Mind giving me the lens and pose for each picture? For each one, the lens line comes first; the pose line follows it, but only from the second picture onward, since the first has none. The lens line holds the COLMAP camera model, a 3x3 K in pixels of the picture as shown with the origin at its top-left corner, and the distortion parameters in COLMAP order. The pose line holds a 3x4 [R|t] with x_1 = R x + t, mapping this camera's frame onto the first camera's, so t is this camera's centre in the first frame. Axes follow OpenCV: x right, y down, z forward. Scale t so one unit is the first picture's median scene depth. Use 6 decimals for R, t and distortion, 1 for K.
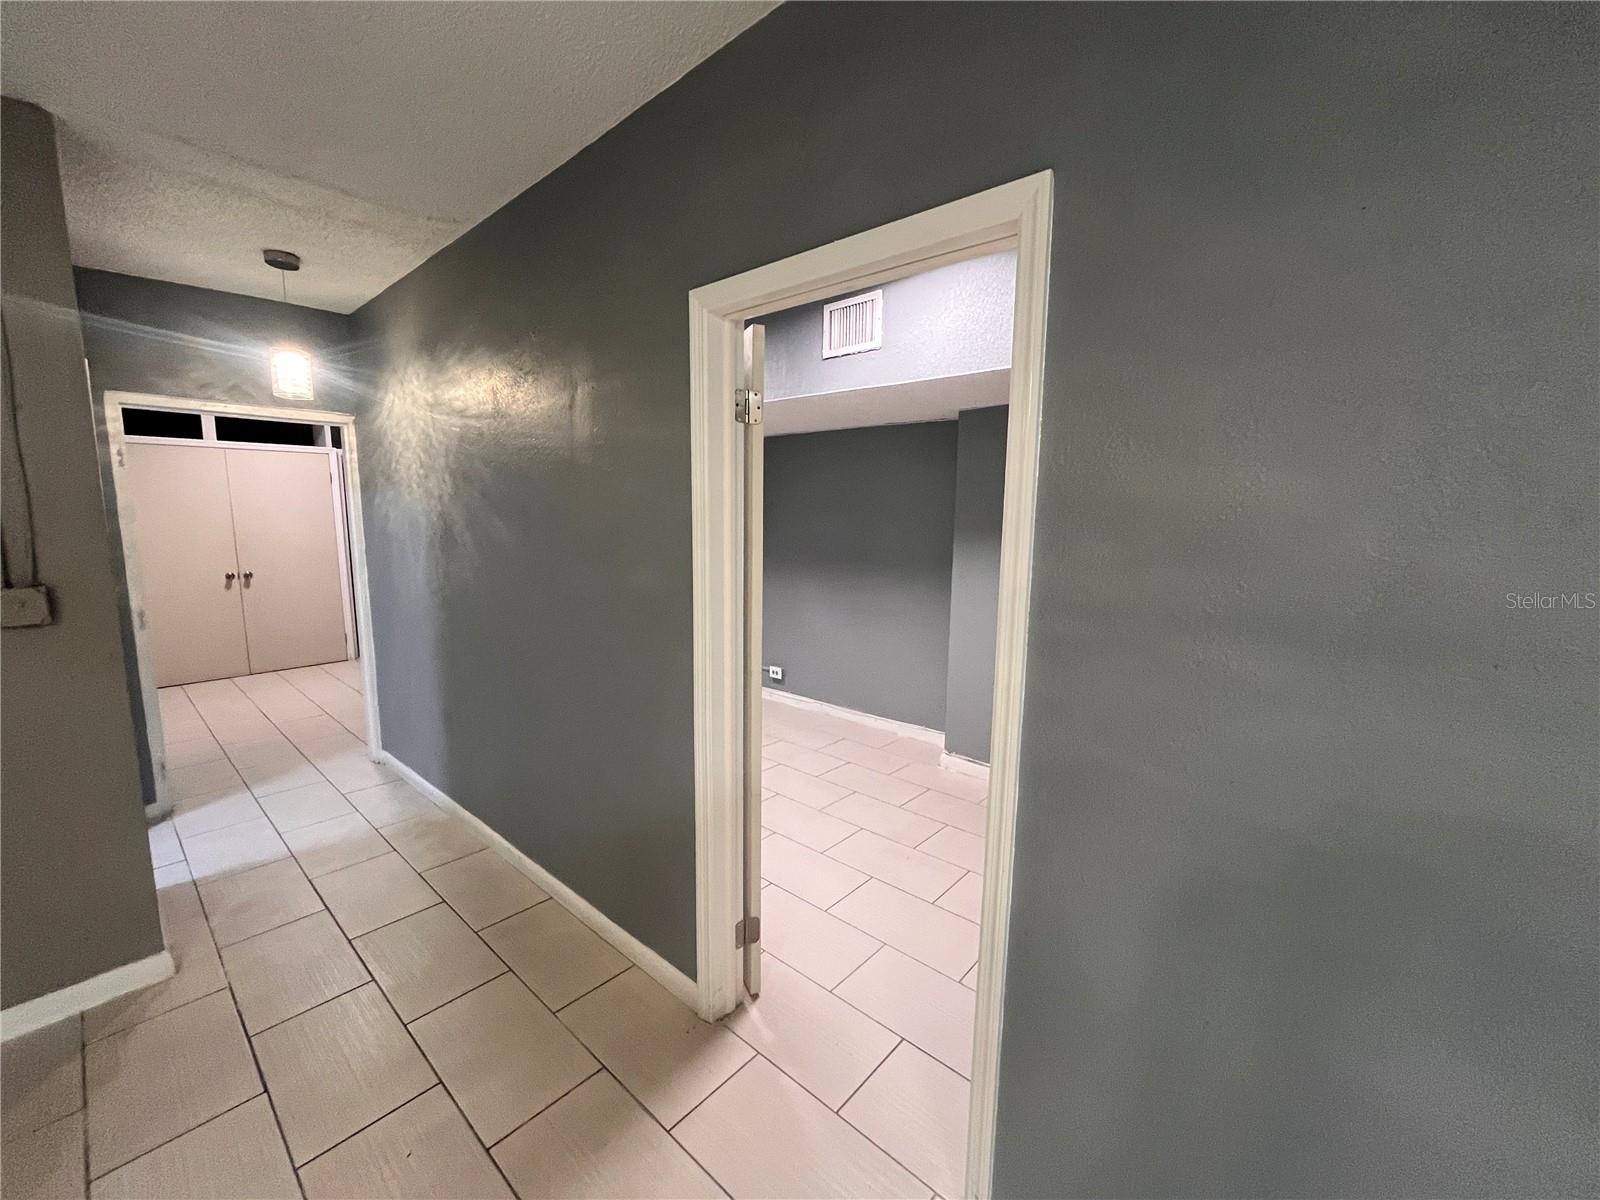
lens RADIAL K [[644.3, 0, 785.7], [0, 644.3, 602.7], [0, 0, 1]] dist [-0.000396, -0.000010]
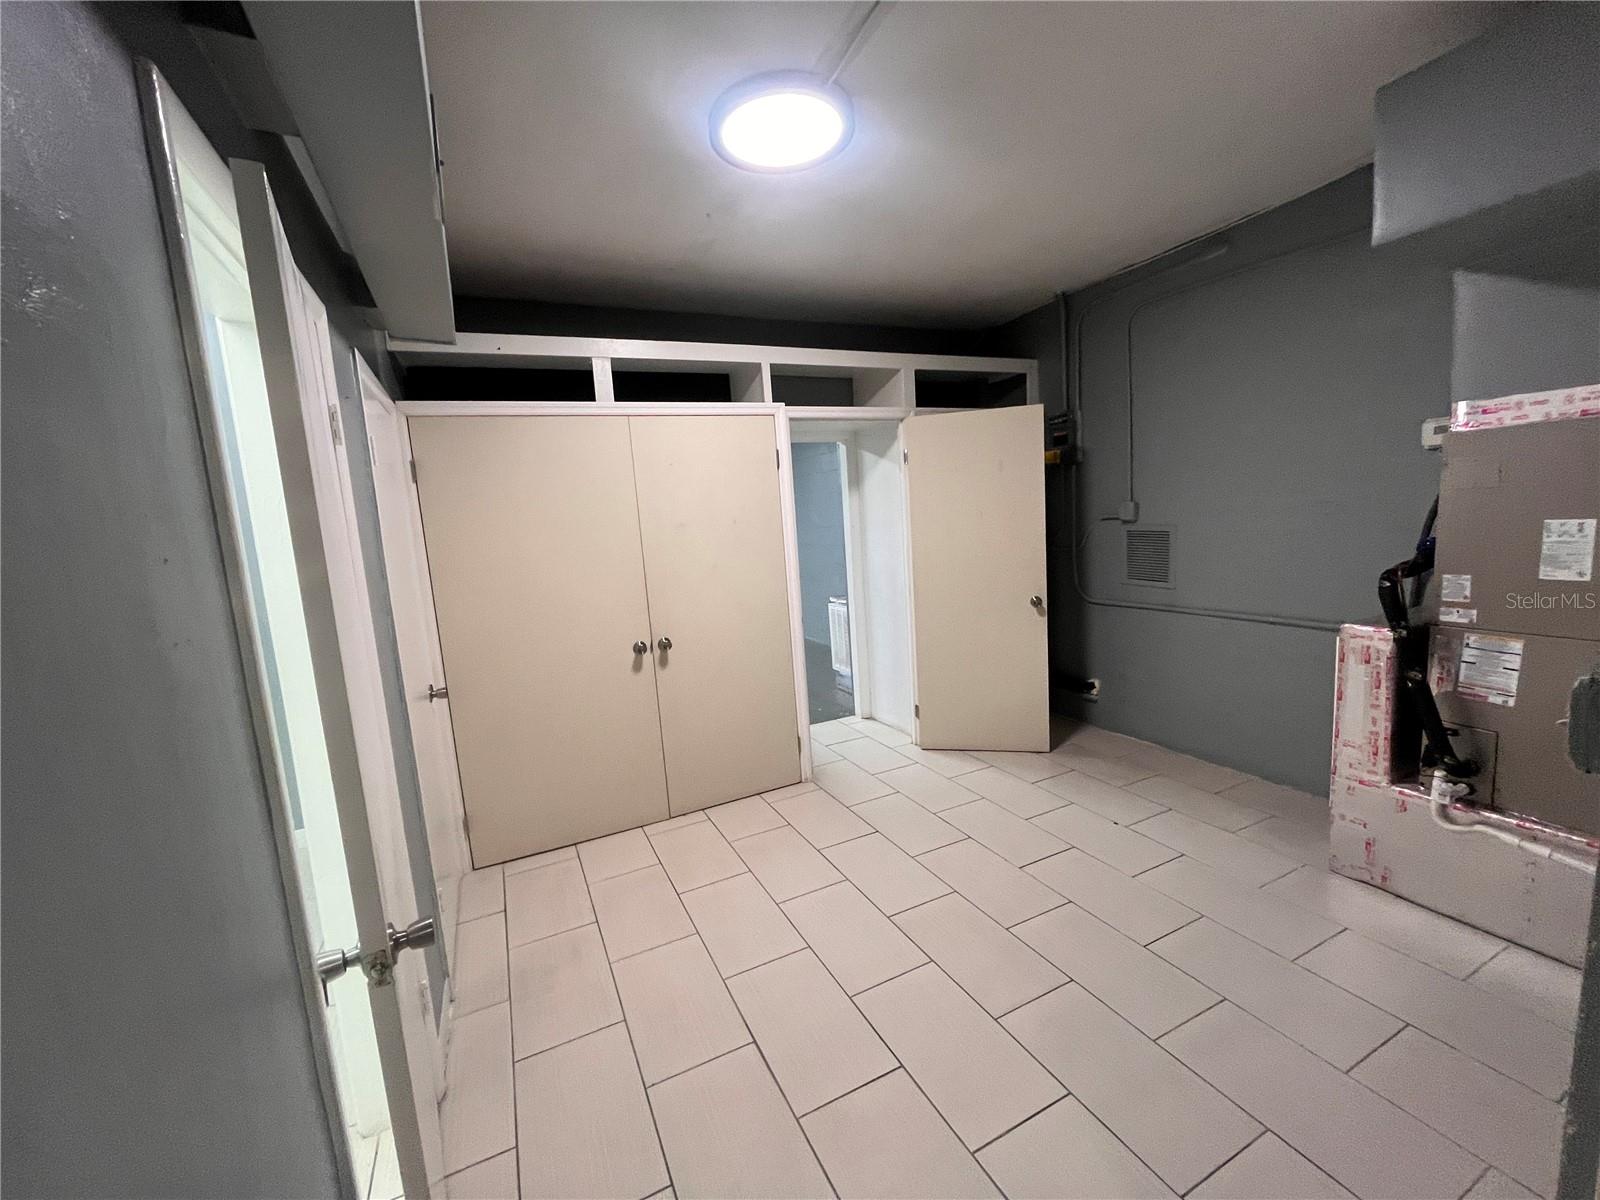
lens RADIAL K [[644.3, 0, 804.9], [0, 644.3, 595.4], [0, 0, 1]] dist [-0.000396, -0.000010]
pose [[0.924125, -0.023904, -0.381342, -0.518407], [0.022393, 0.999714, -0.008401, -0.077277], [0.381434, -0.000776, 0.924396, 0.542494]]
